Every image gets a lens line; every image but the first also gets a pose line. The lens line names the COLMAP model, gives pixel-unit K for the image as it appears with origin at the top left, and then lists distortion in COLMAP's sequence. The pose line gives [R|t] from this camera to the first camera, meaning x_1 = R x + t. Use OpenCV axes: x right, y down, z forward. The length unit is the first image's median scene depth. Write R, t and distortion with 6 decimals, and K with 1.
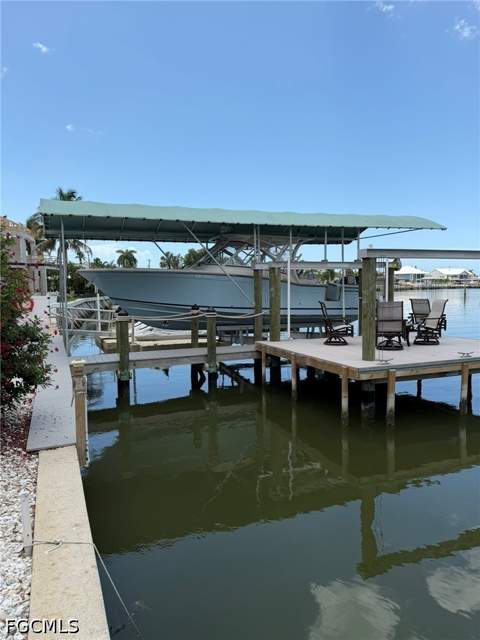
lens RADIAL K [[449.0, 0, 240.0], [0, 449.0, 320.0], [0, 0, 1]] dist [0.028120, -0.059464]
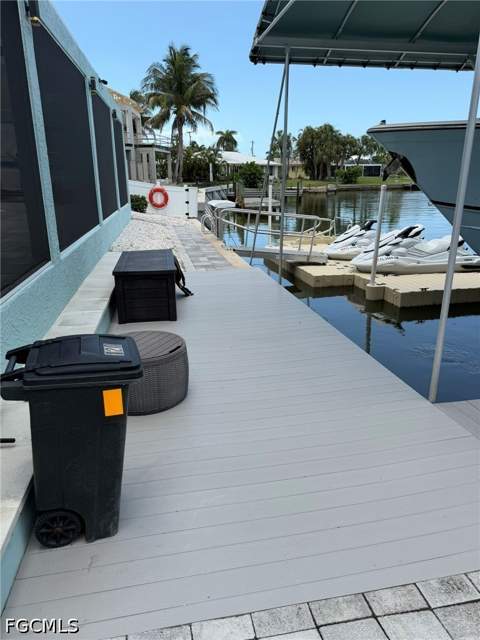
lens RADIAL K [[449.0, 0, 240.0], [0, 449.0, 320.0], [0, 0, 1]] dist [0.028120, -0.059464]
pose [[0.980371, 0.066735, -0.185525, -0.085844], [-0.020568, 0.970458, 0.240392, -0.009529], [0.196087, -0.231858, 0.952781, 0.127940]]
